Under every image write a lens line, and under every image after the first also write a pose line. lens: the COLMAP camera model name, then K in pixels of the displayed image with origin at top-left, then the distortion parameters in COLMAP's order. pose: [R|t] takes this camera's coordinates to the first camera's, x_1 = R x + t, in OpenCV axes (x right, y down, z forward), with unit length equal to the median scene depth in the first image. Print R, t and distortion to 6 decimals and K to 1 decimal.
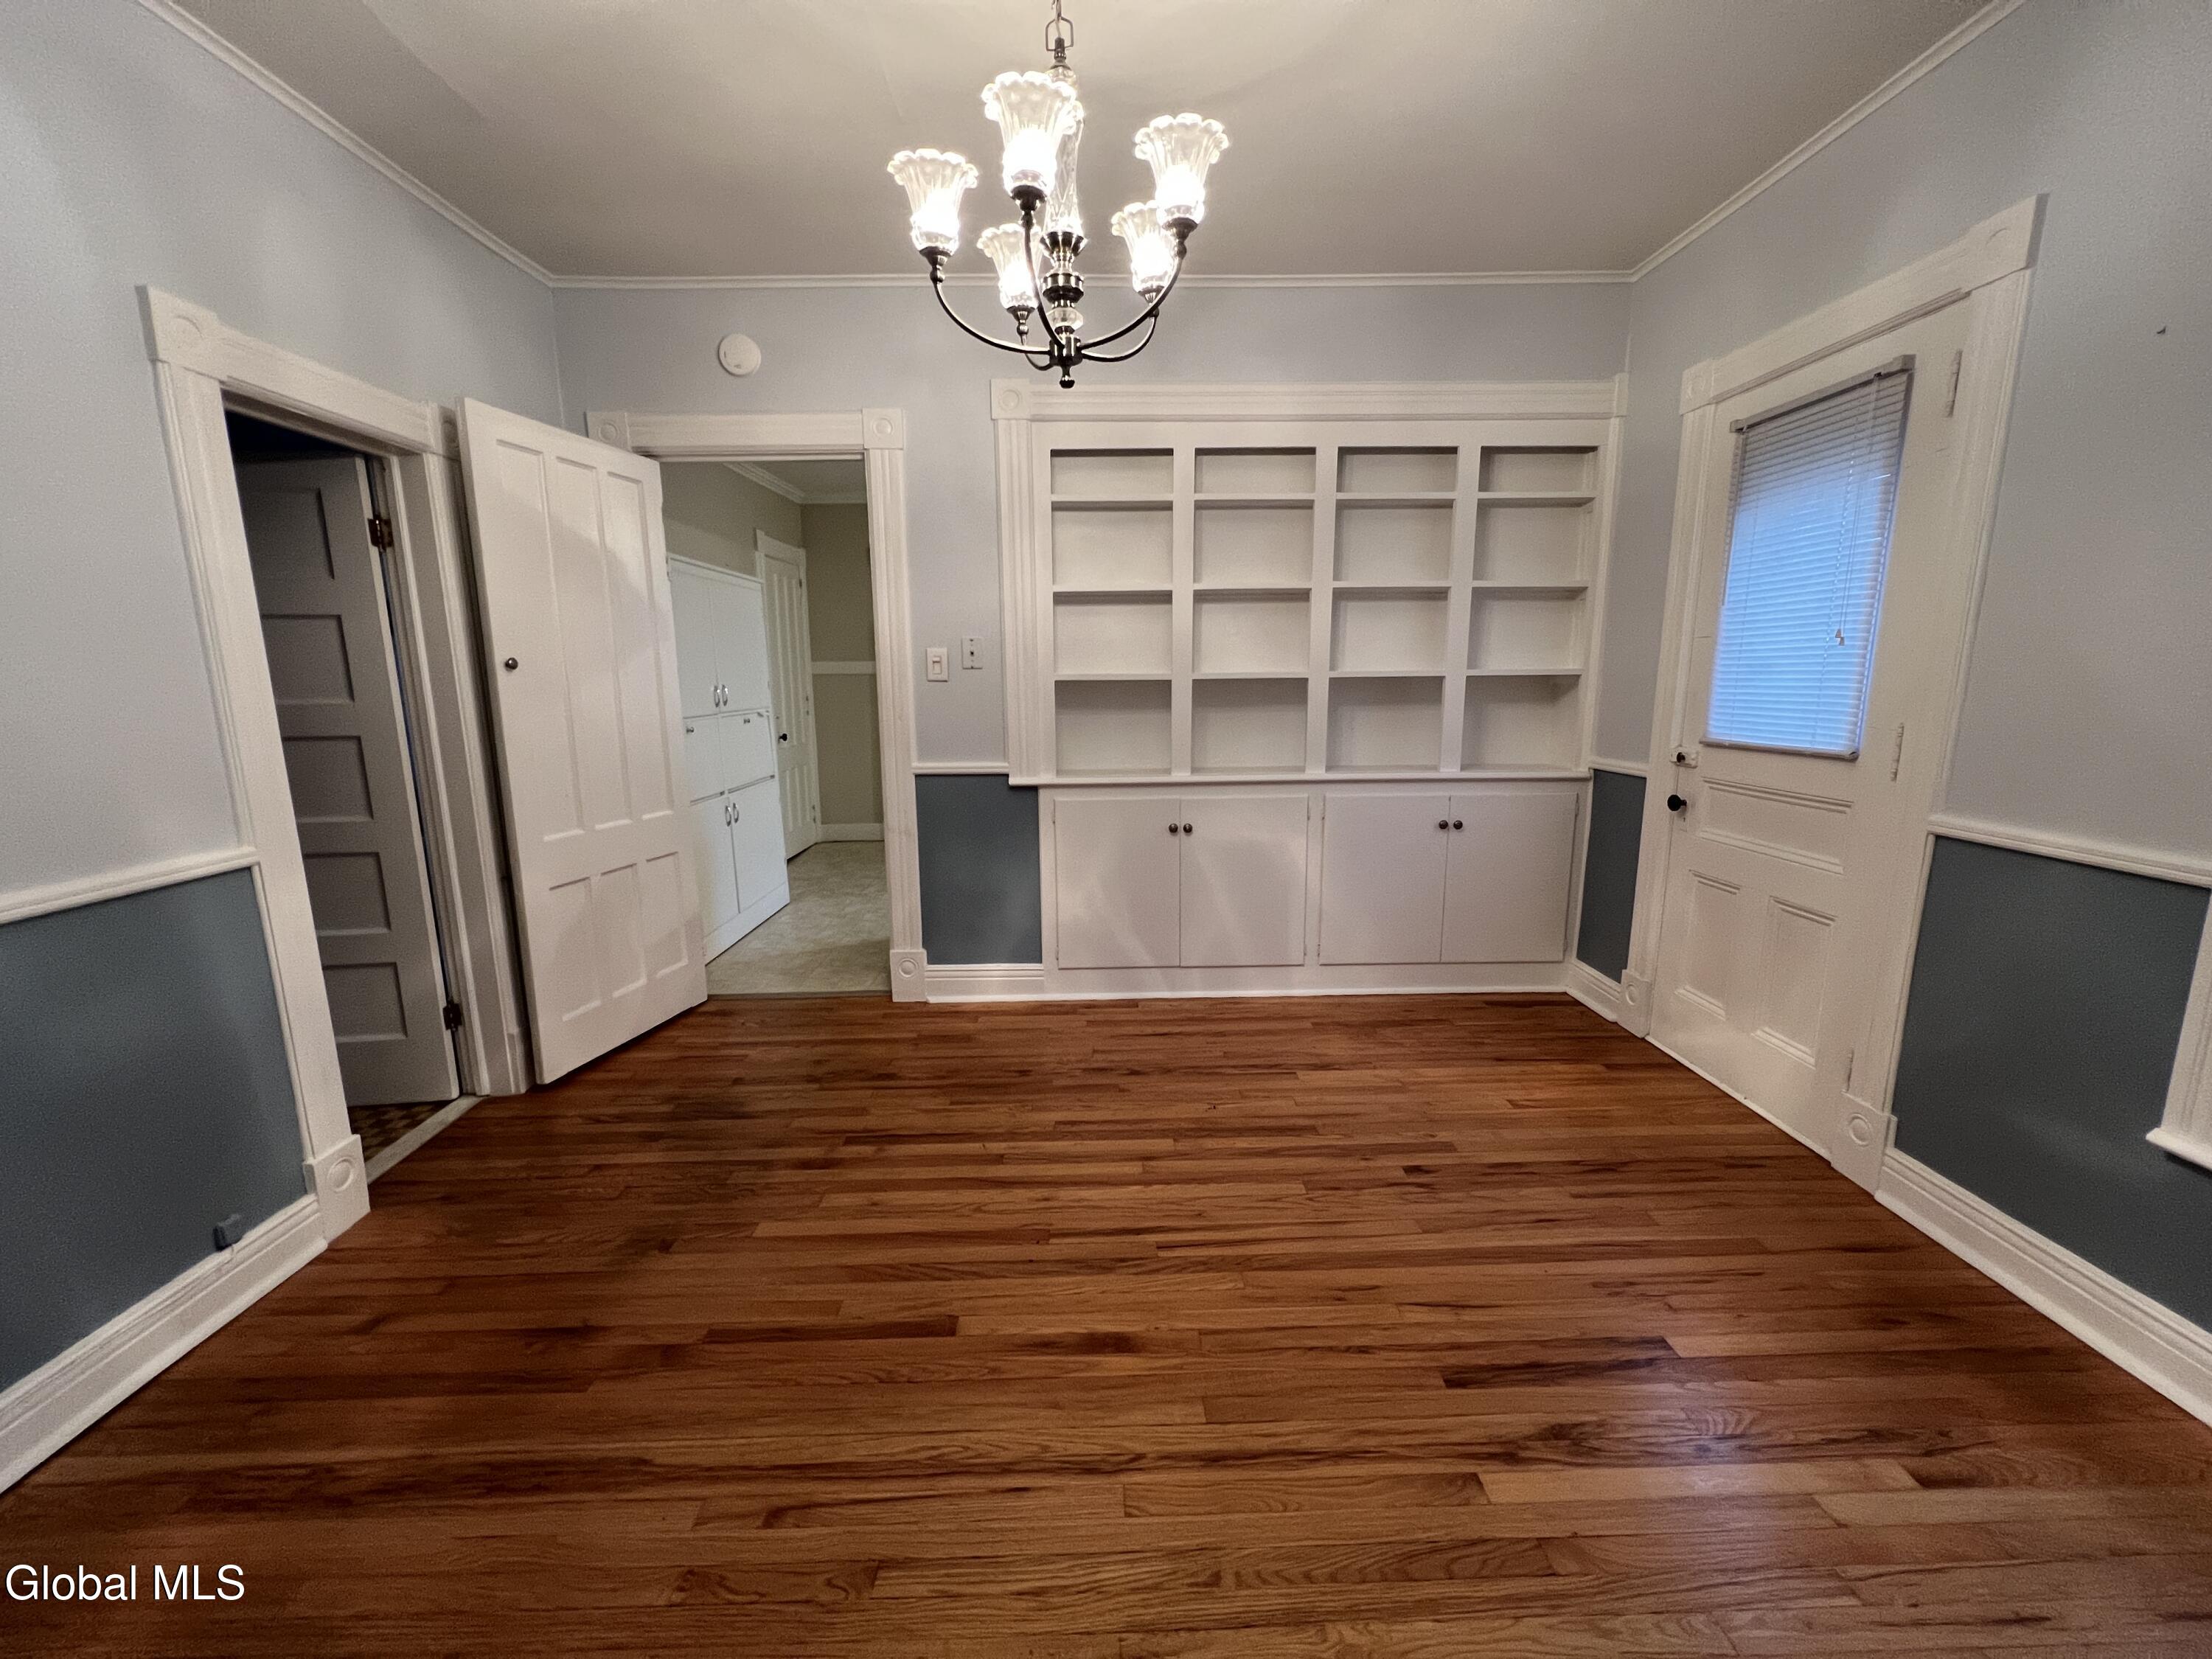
lens RADIAL K [[885.3, 0, 1100.6], [0, 885.3, 834.4], [0, 0, 1]] dist [-0.002004, -0.000205]
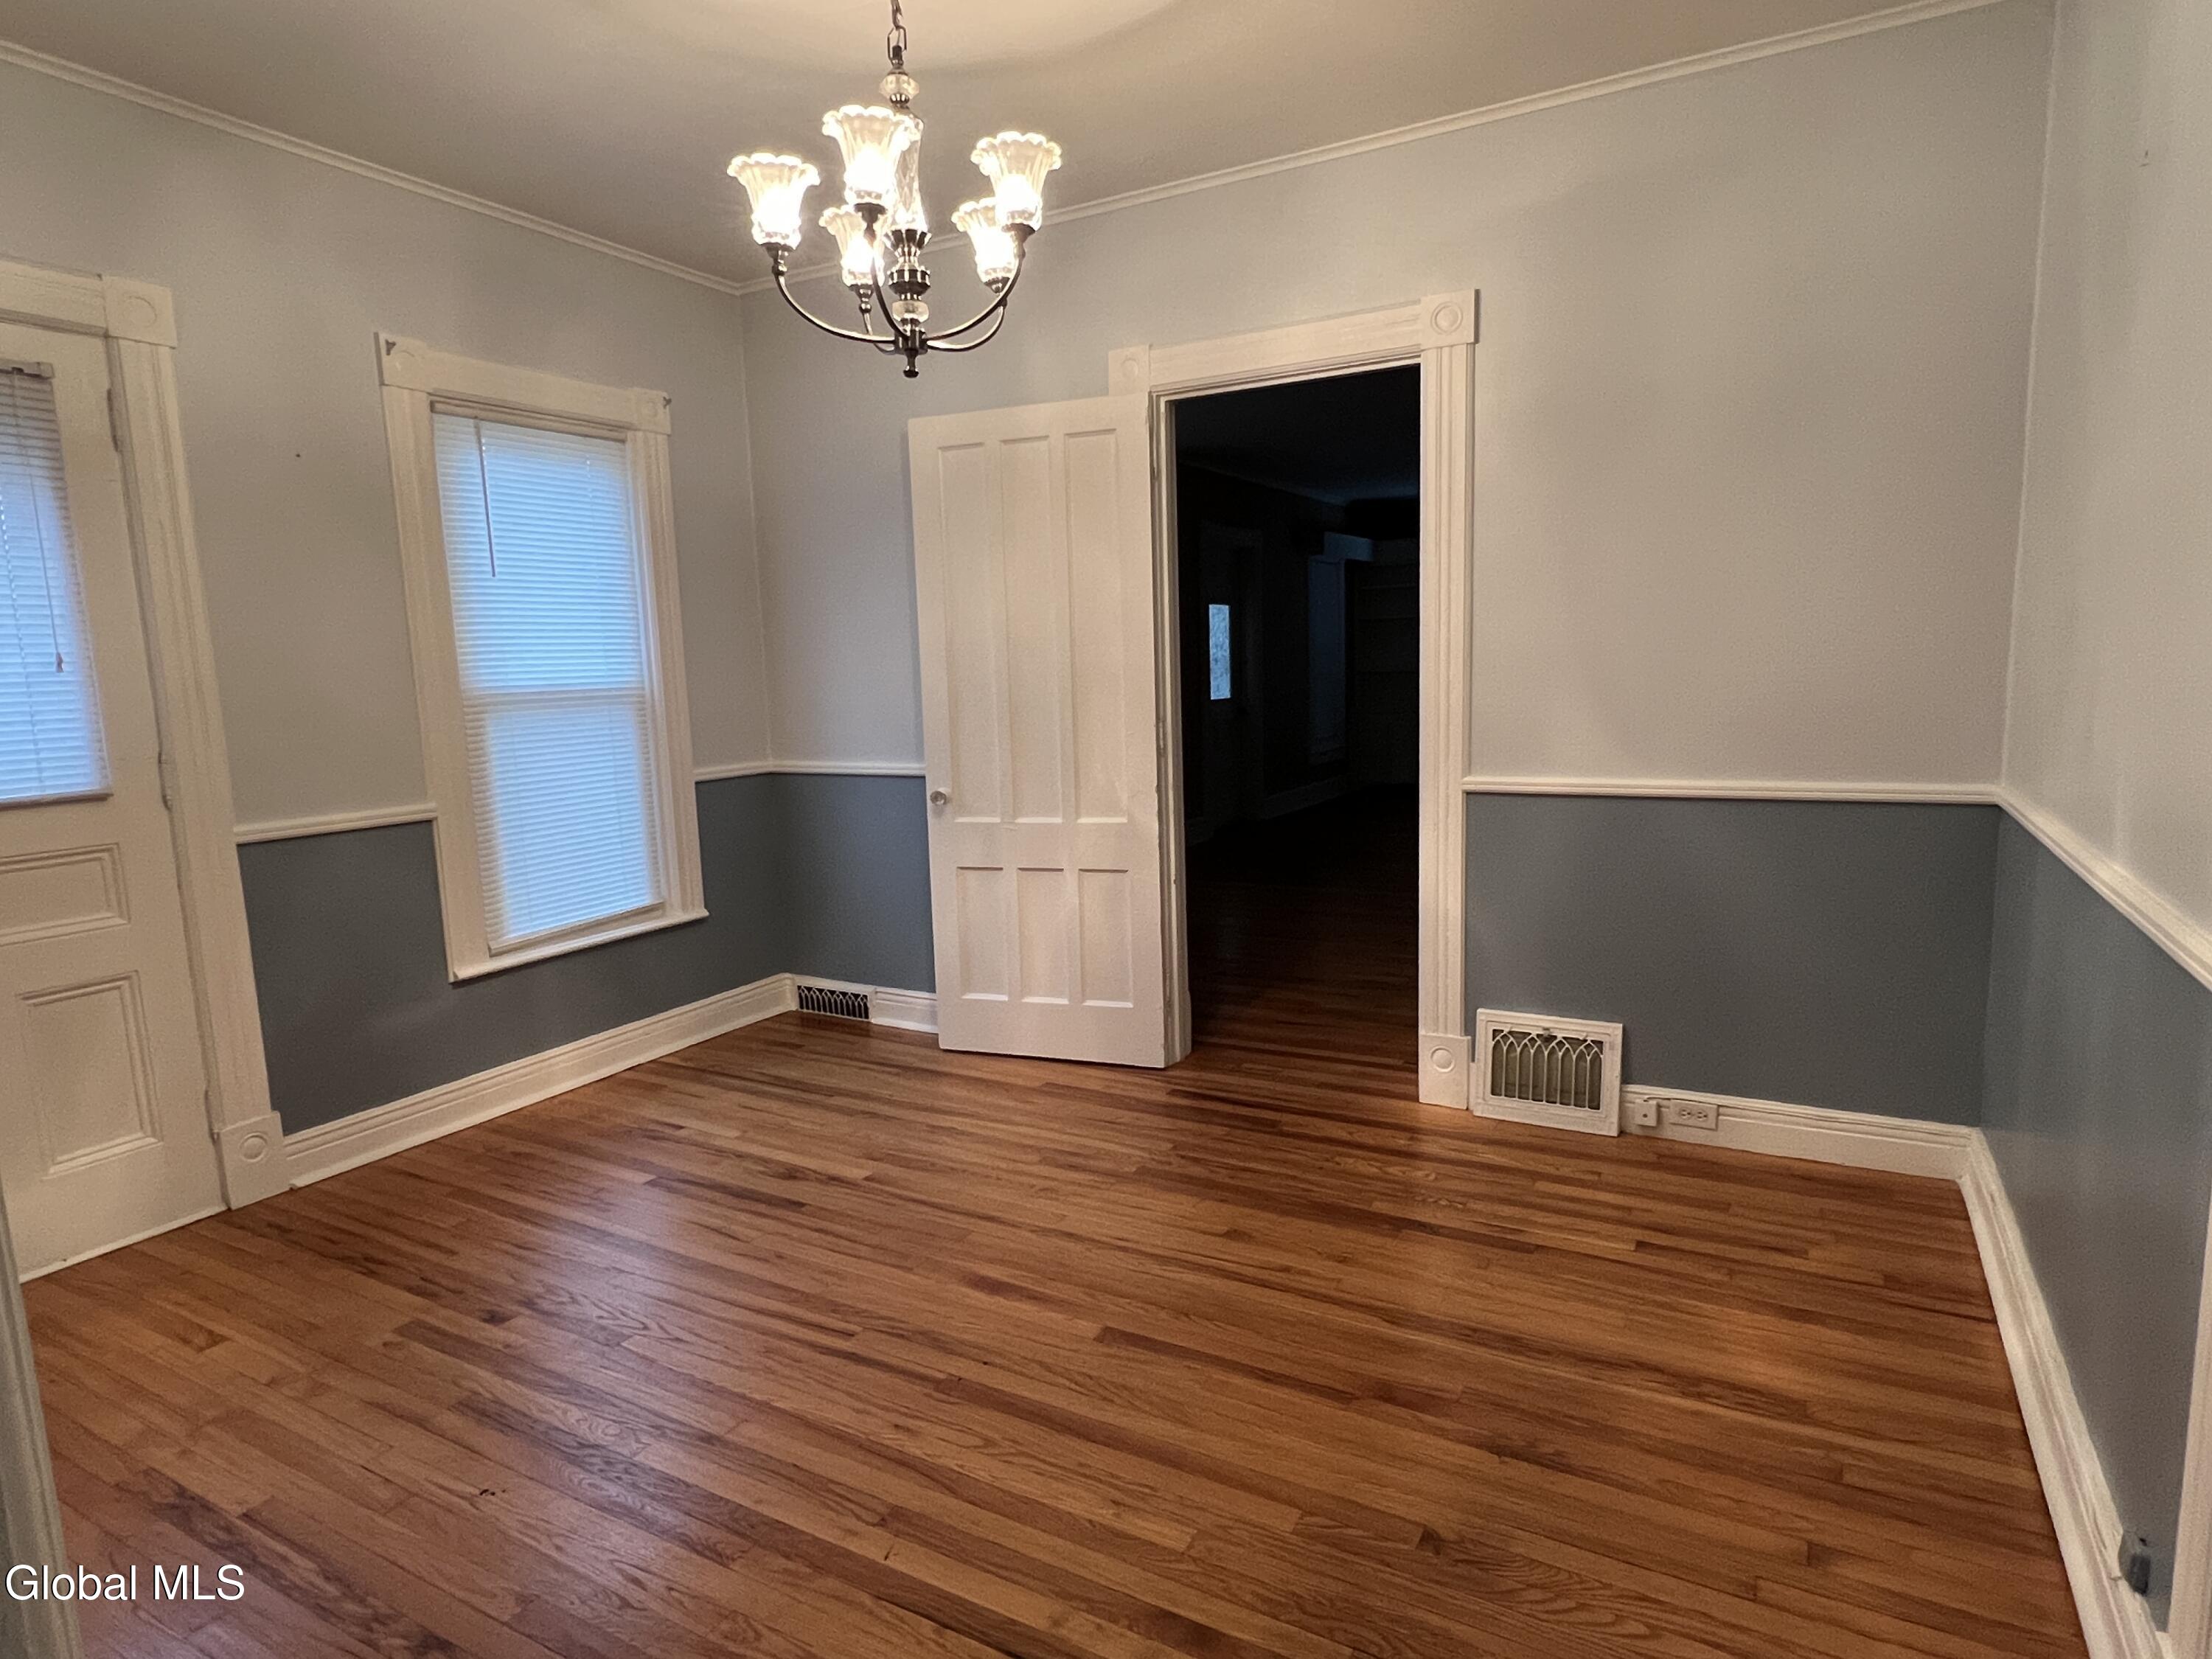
lens RADIAL K [[1249.8, 0, 1098.4], [0, 1249.8, 832.6], [0, 0, 1]] dist [0.004646, -0.001295]
pose [[-0.864071, -0.031227, 0.502401, -0.755196], [0.130659, 0.949951, 0.283763, -0.318361], [-0.486117, 0.310835, -0.816745, 1.771228]]
